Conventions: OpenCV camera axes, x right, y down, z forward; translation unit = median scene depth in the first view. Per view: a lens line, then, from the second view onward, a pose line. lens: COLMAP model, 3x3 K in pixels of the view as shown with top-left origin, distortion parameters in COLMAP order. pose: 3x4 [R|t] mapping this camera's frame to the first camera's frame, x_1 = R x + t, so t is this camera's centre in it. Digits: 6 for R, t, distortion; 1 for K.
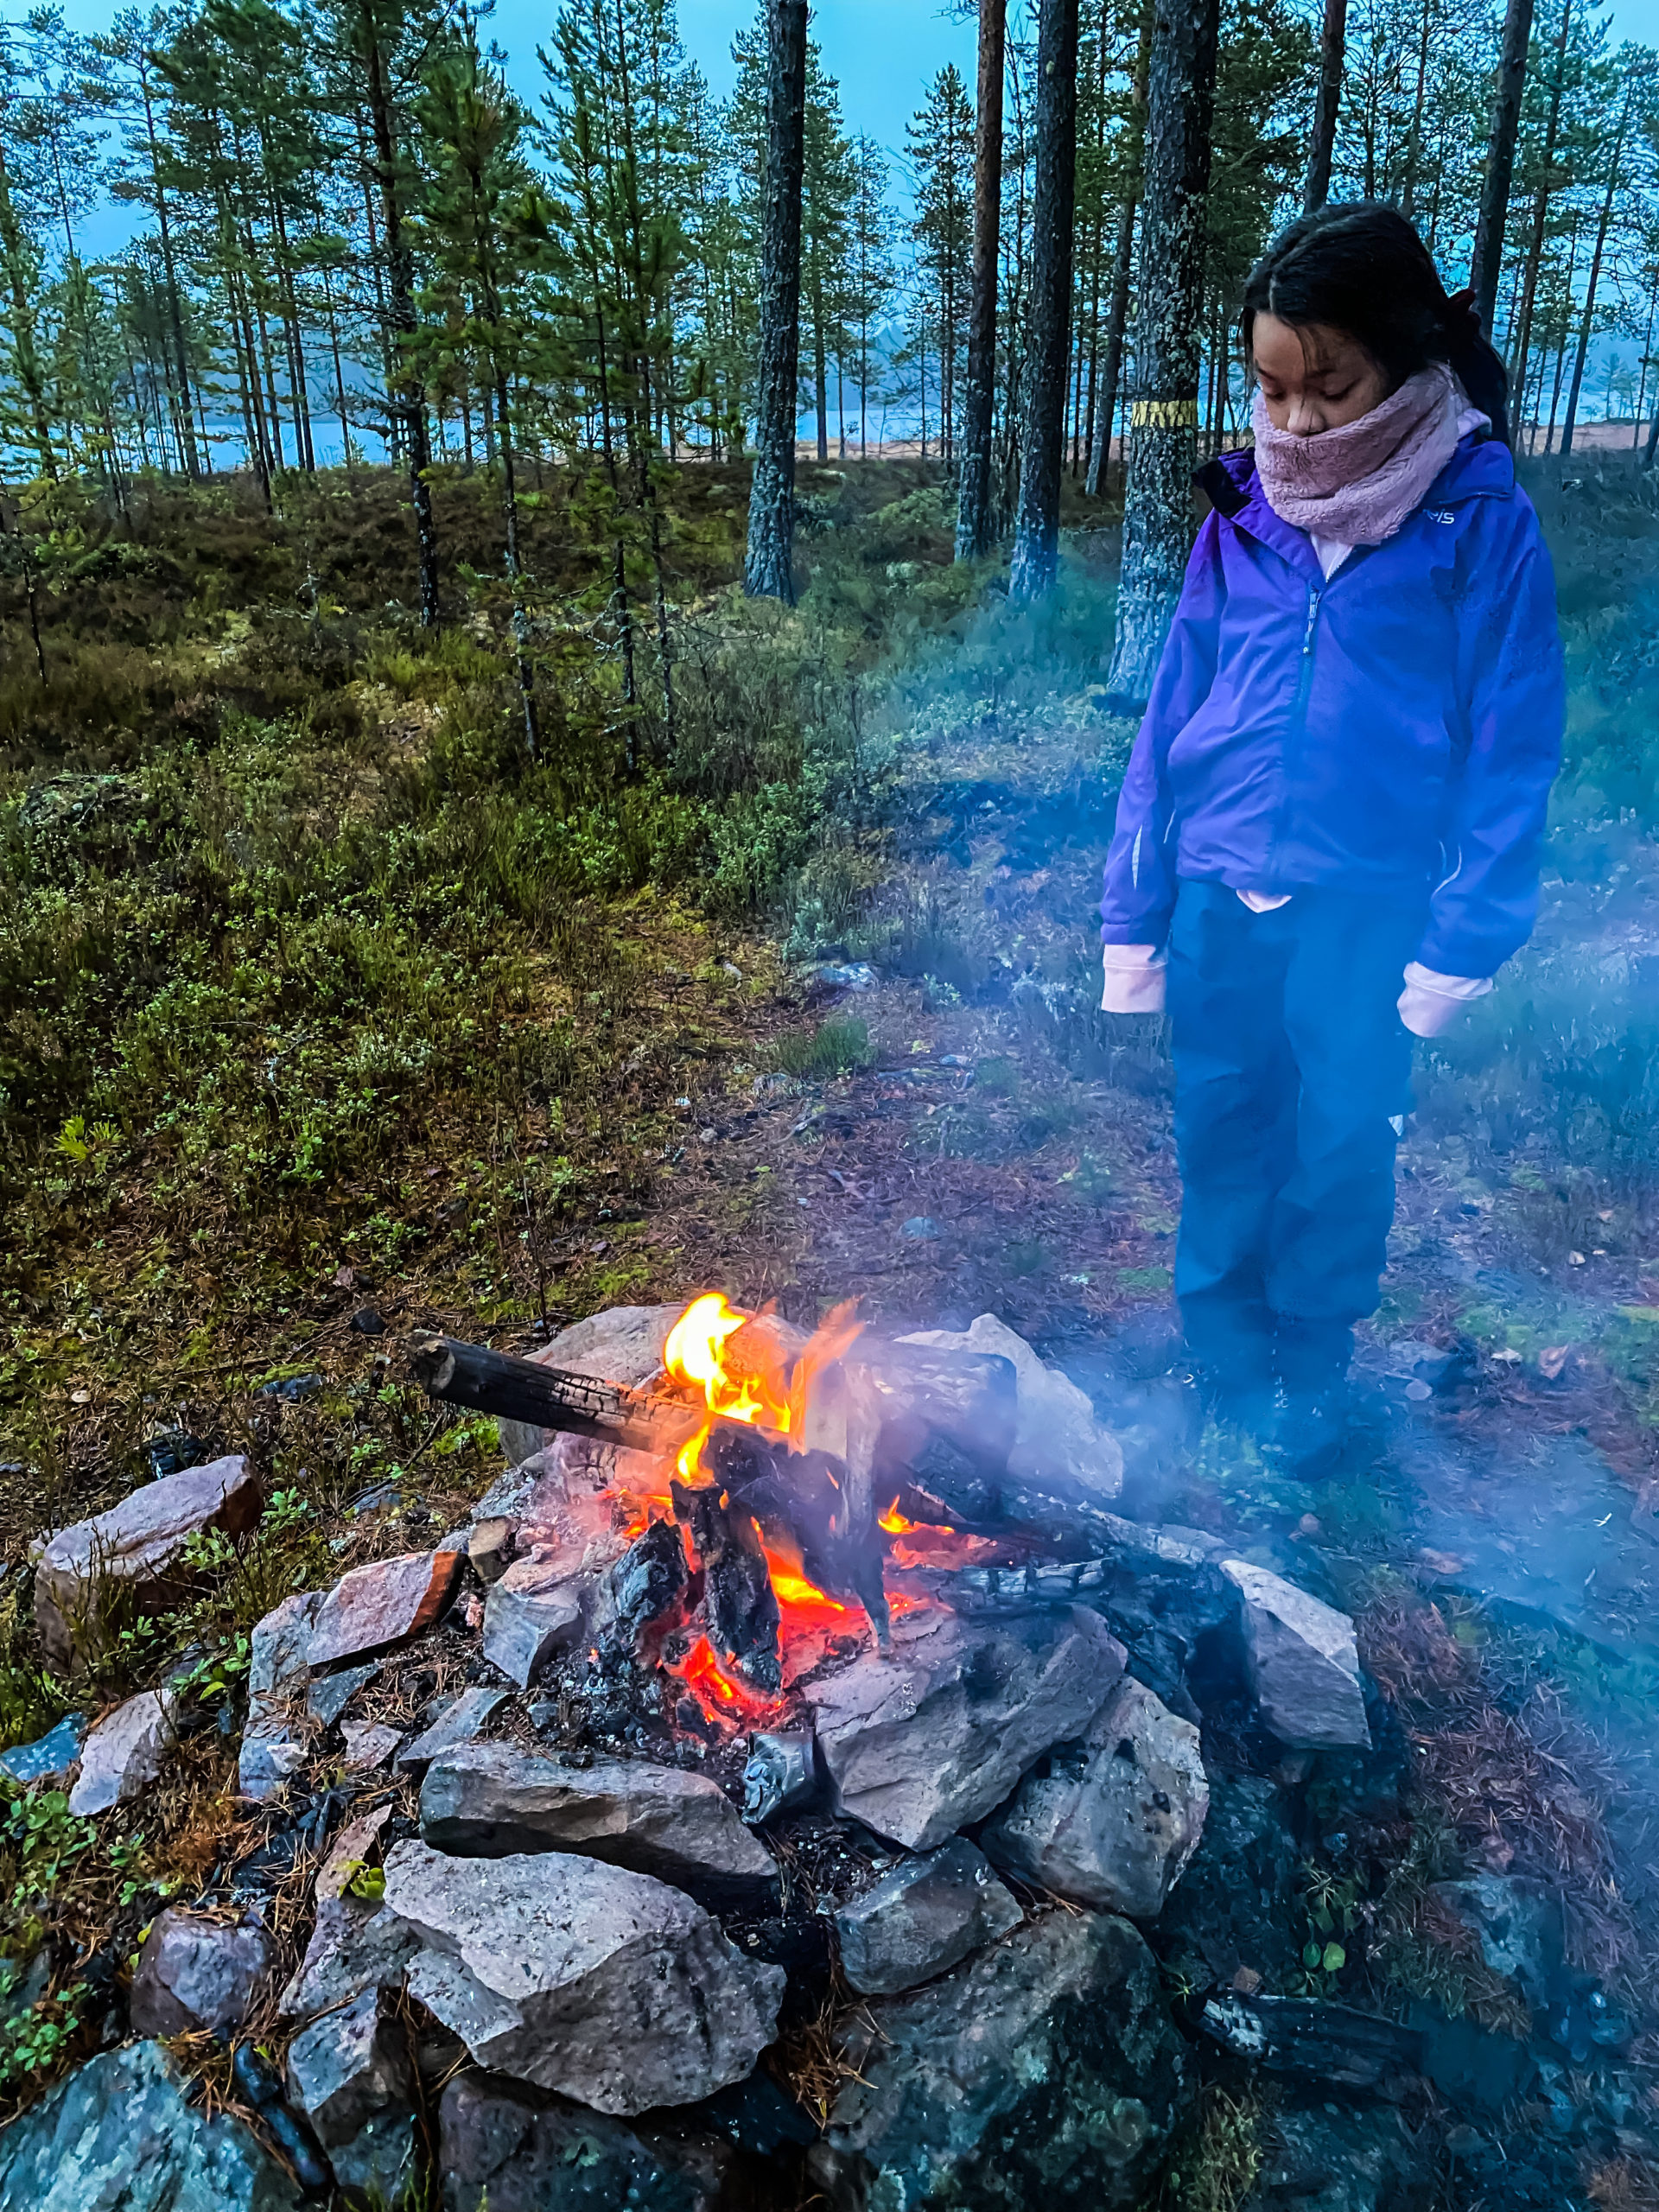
lens RADIAL K [[1668.0, 0, 829.5], [0, 1668.0, 1106.0], [0, 0, 1]] dist [-0.000265, -0.000083]
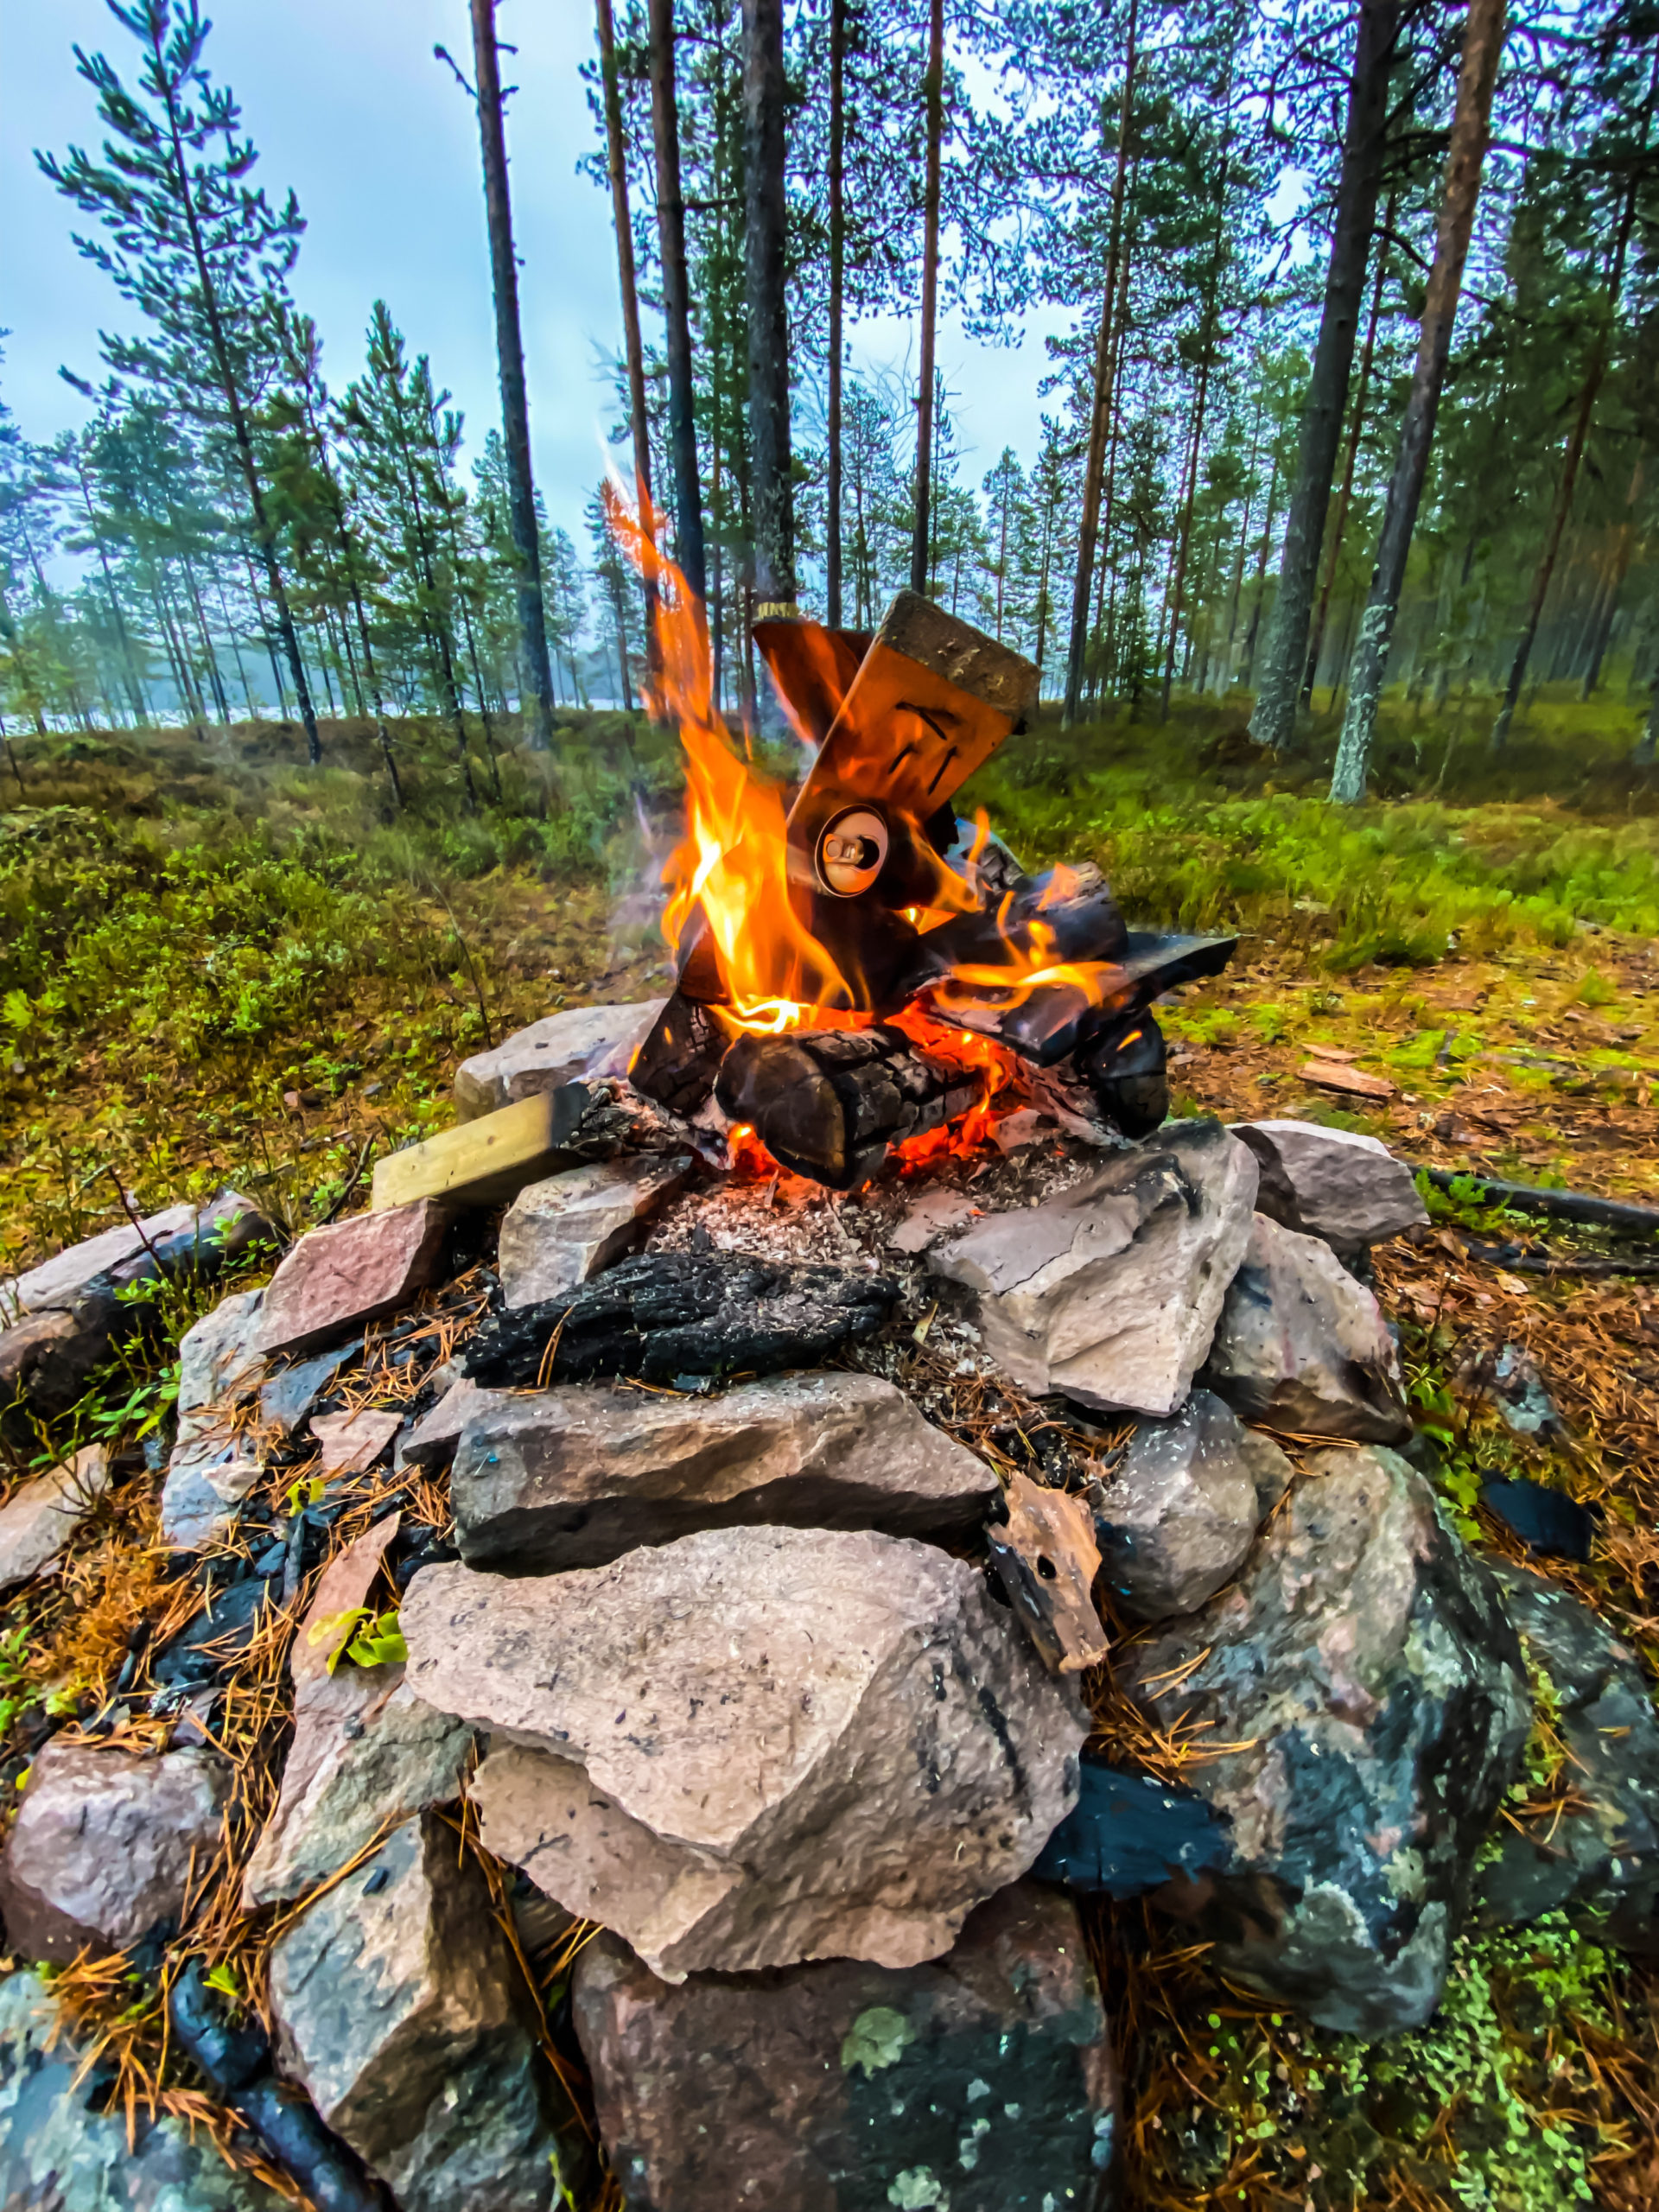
lens RADIAL K [[883.1, 0, 829.5], [0, 883.1, 1106.0], [0, 0, 1]] dist [0.003059, -0.012706]
pose [[0.961589, -0.108588, 0.252101, -0.166825], [0.099626, 0.993862, 0.048086, 0.254415], [-0.255775, -0.021124, 0.966505, 0.610449]]
